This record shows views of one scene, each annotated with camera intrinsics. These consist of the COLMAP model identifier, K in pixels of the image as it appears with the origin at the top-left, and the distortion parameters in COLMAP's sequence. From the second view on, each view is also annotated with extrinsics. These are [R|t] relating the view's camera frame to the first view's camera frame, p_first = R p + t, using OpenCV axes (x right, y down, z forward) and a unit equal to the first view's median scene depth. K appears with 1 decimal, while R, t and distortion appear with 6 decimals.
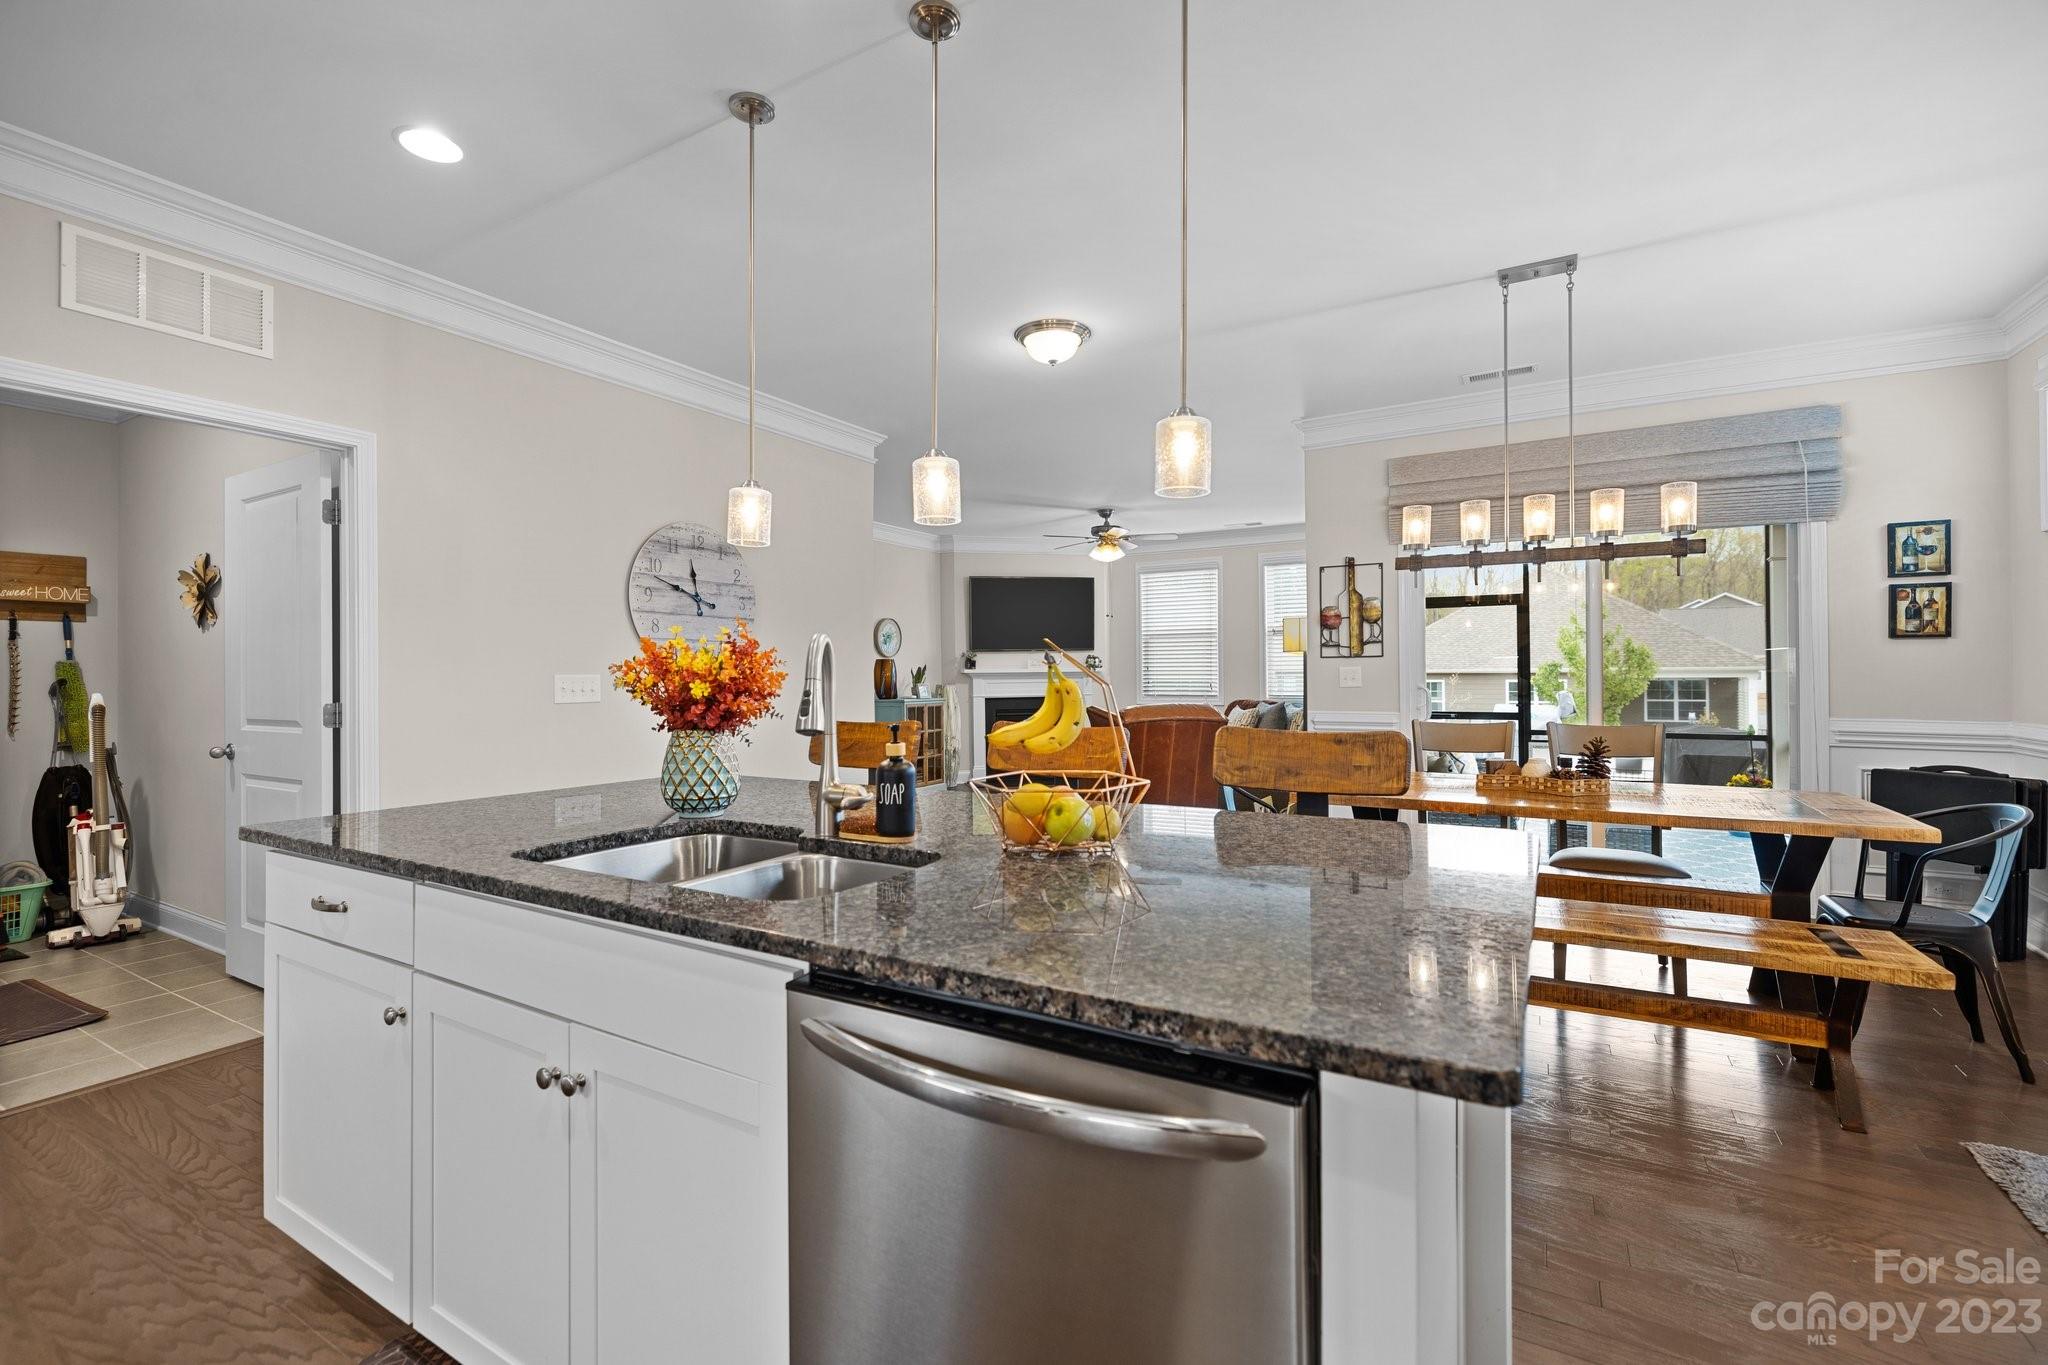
lens RADIAL K [[874.8, 0, 1011.2], [0, 874.8, 671.8], [0, 0, 1]] dist [-0.000170, 0.000022]
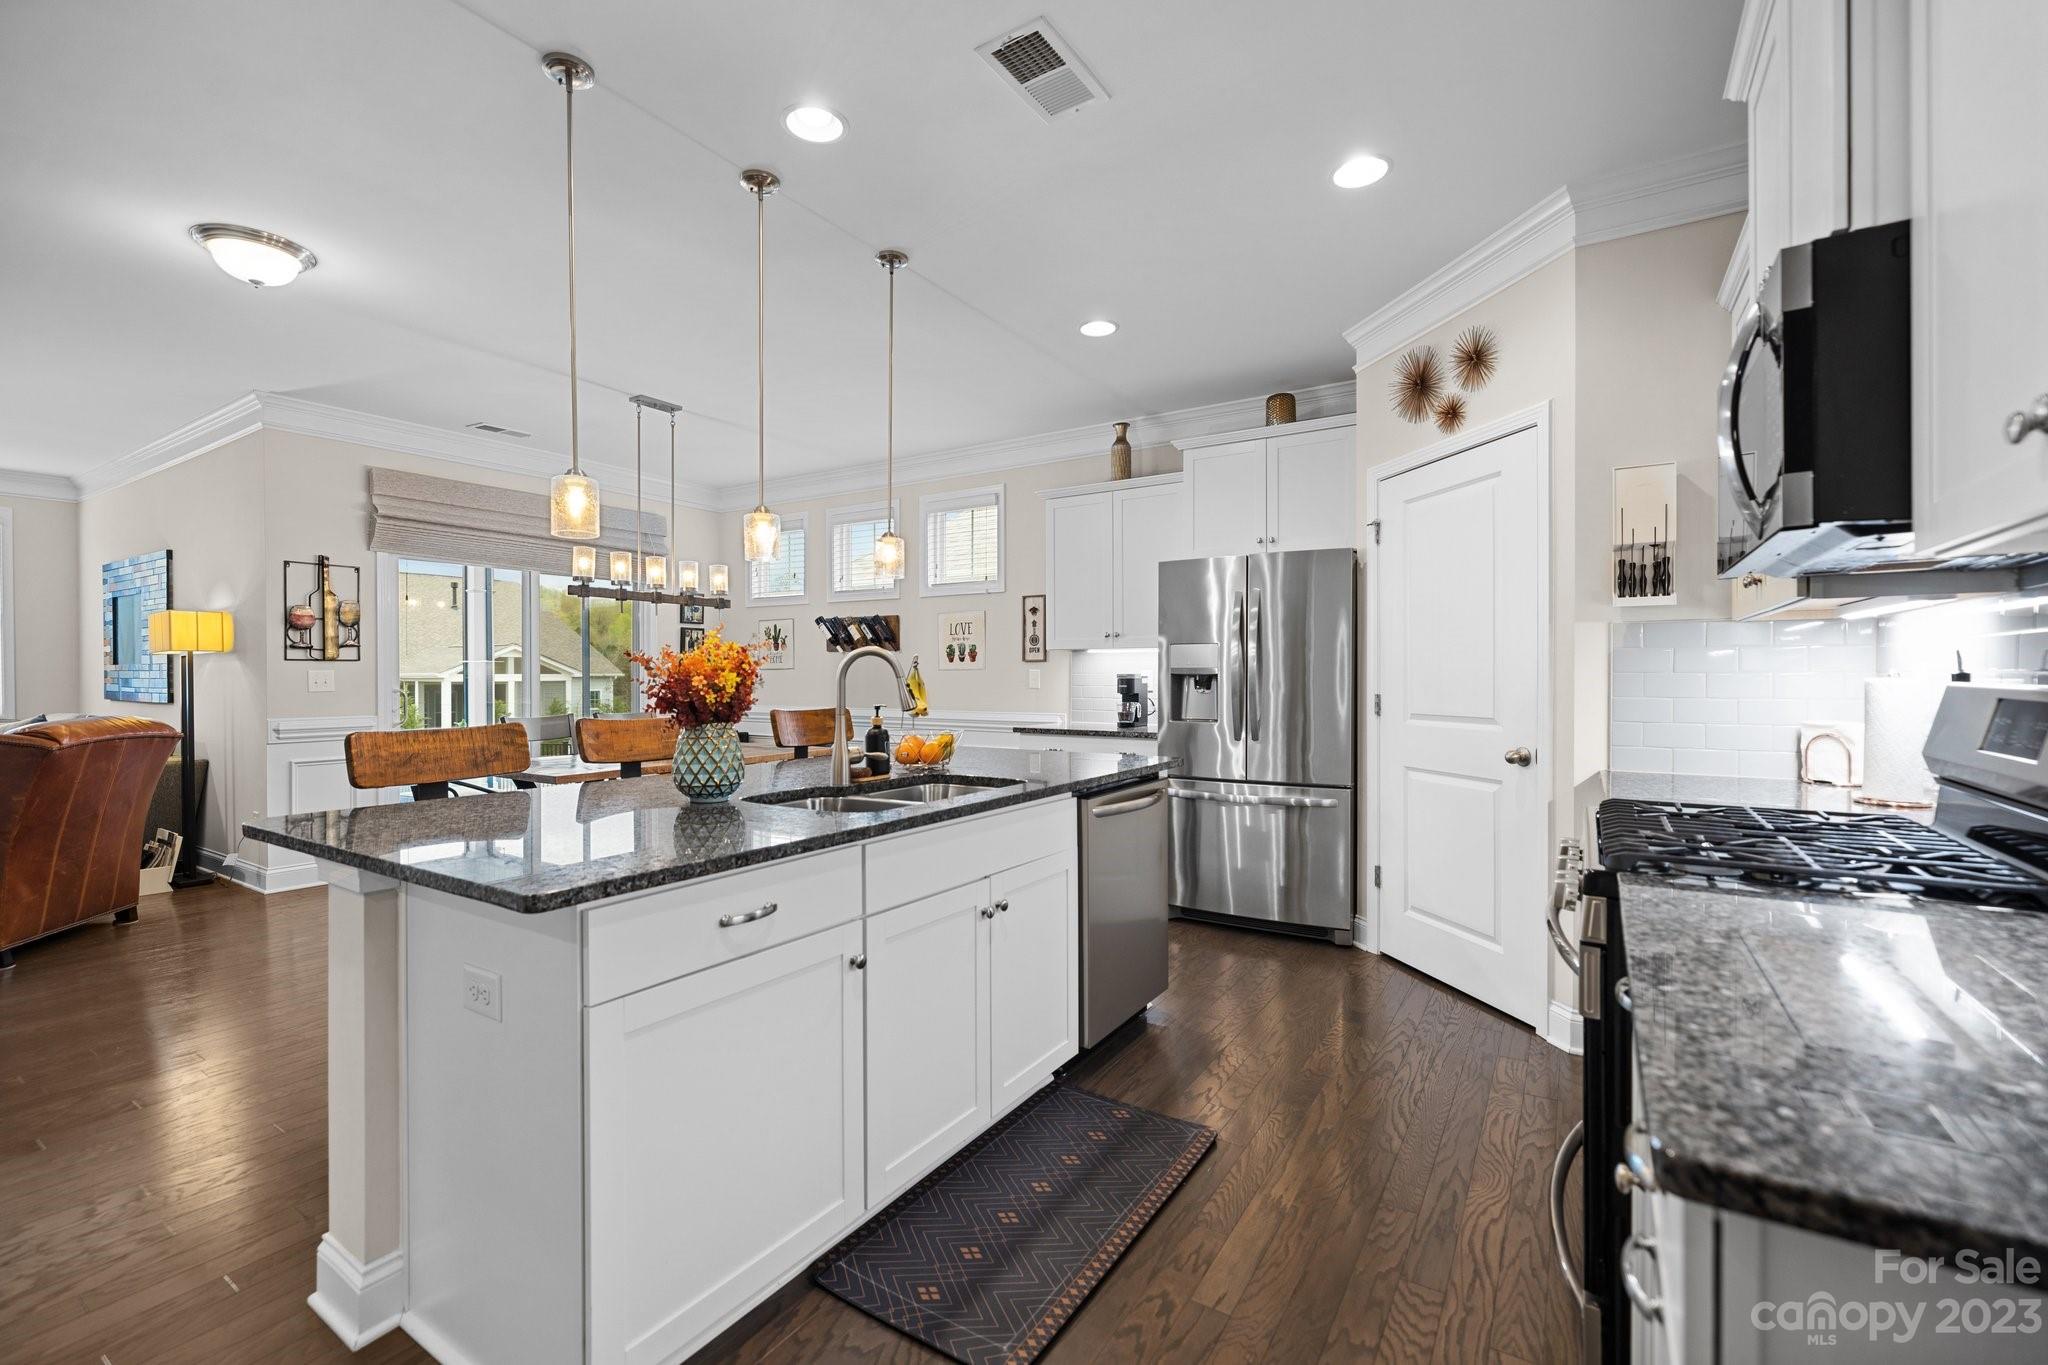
lens RADIAL K [[874.8, 0, 1021.7], [0, 874.8, 669.2], [0, 0, 1]] dist [-0.000170, 0.000022]
pose [[0.019473, 0.013289, 0.999722, -0.646227], [0.001300, 0.999910, -0.013317, 0.006917], [-0.999810, 0.001559, 0.019454, 0.265851]]
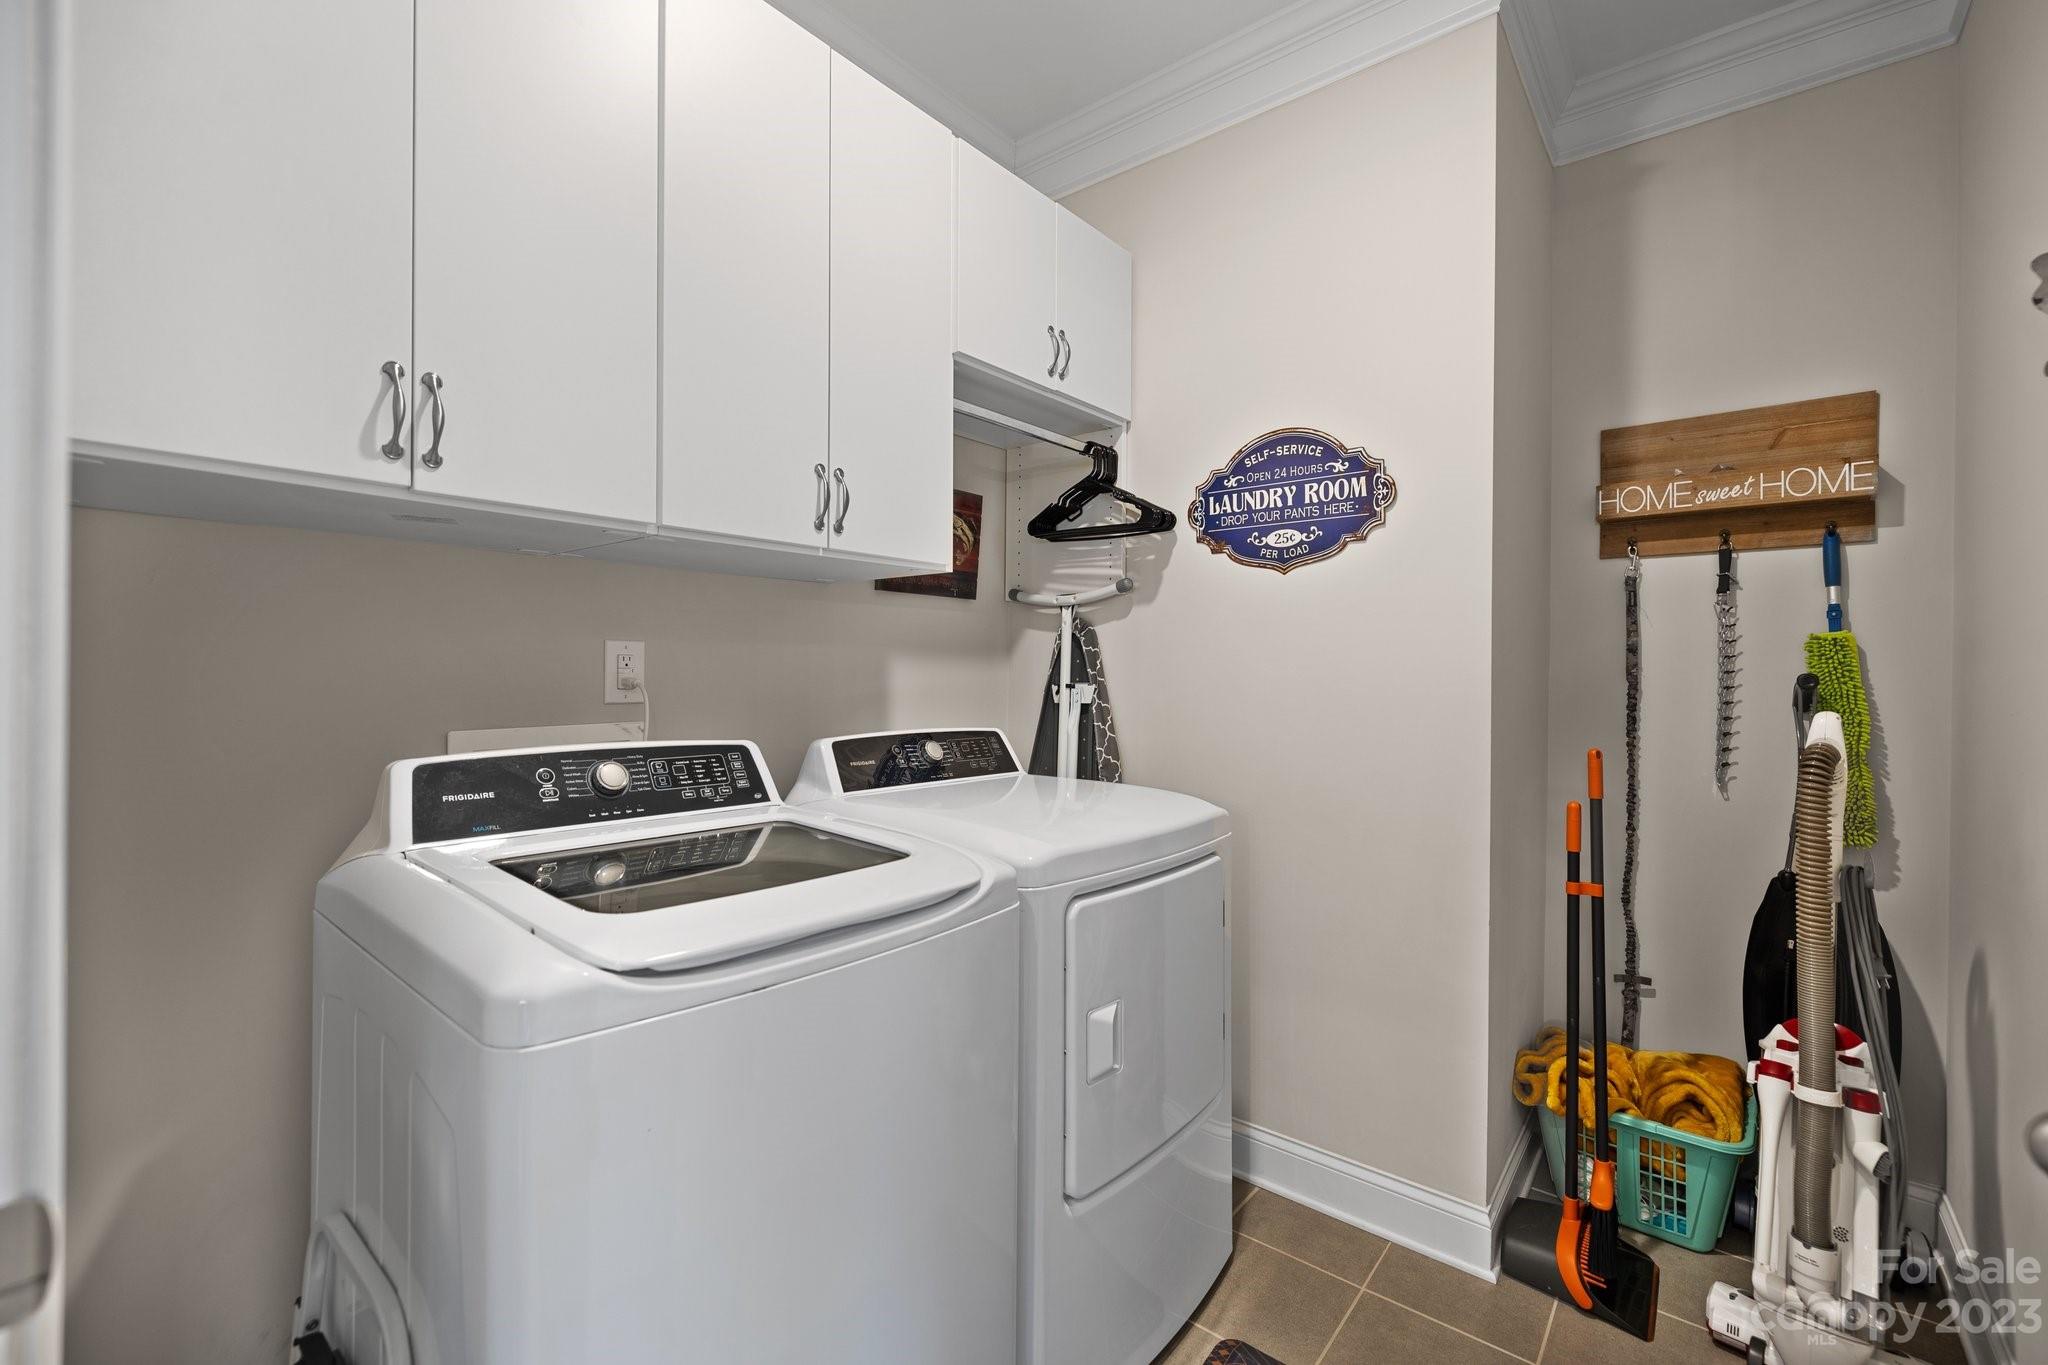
lens RADIAL K [[874.8, 0, 1008.4], [0, 874.8, 672.8], [0, 0, 1]] dist [-0.000170, 0.000022]
pose [[-0.168365, 0.011767, -0.985654, -0.590987], [-0.002188, 0.999922, 0.012311, 0.002743], [0.985722, 0.004229, -0.168326, 0.684131]]
